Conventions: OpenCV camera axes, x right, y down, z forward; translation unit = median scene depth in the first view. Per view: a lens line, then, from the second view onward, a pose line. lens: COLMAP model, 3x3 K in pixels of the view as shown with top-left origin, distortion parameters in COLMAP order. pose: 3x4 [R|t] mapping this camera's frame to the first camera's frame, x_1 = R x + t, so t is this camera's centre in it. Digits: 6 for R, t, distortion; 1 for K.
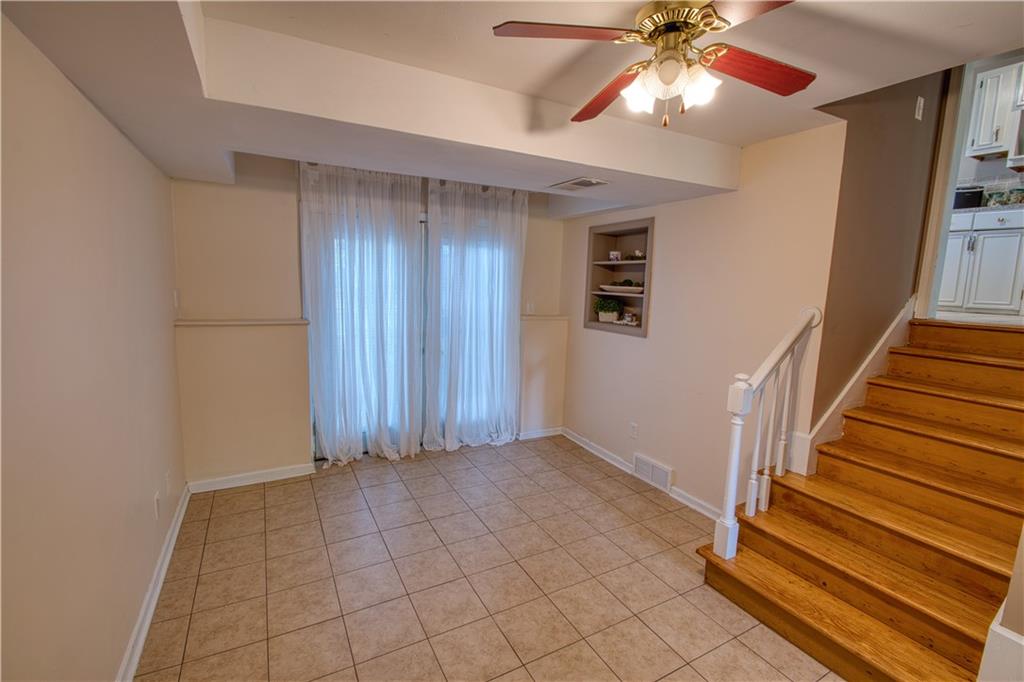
lens RADIAL K [[451.0, 0, 510.4], [0, 451.0, 342.5], [0, 0, 1]] dist [-0.000625, -0.000921]
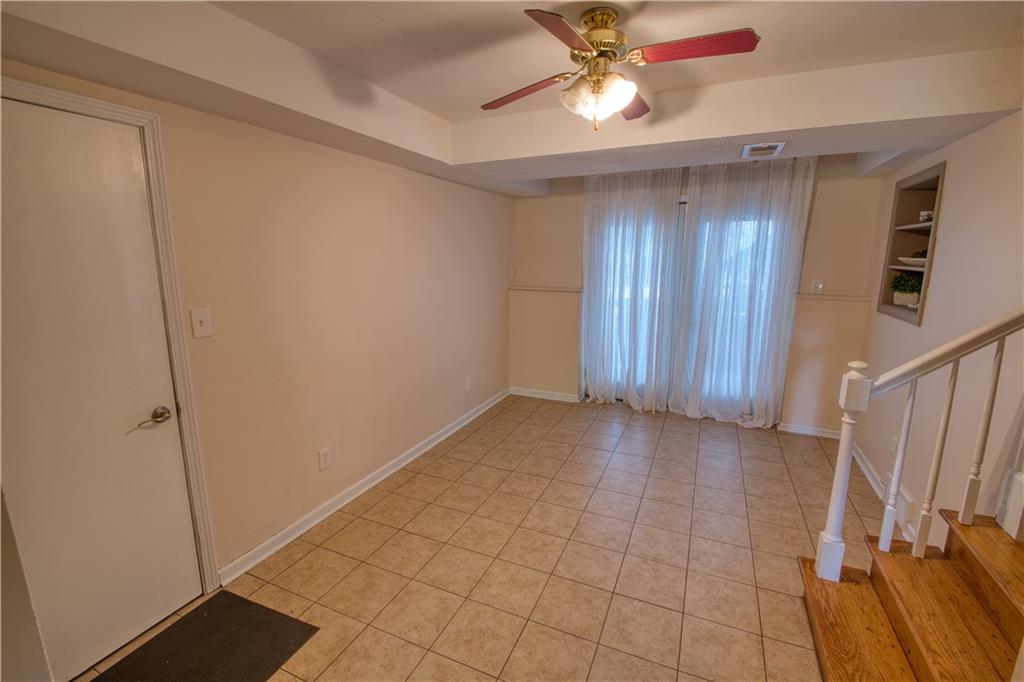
lens RADIAL K [[451.0, 0, 510.0], [0, 451.0, 340.2], [0, 0, 1]] dist [-0.000625, -0.000921]
pose [[0.607142, 0.117692, -0.785829, 0.448077], [-0.089626, 0.992802, 0.079443, 0.013220], [0.789523, 0.022198, 0.613320, 0.005620]]
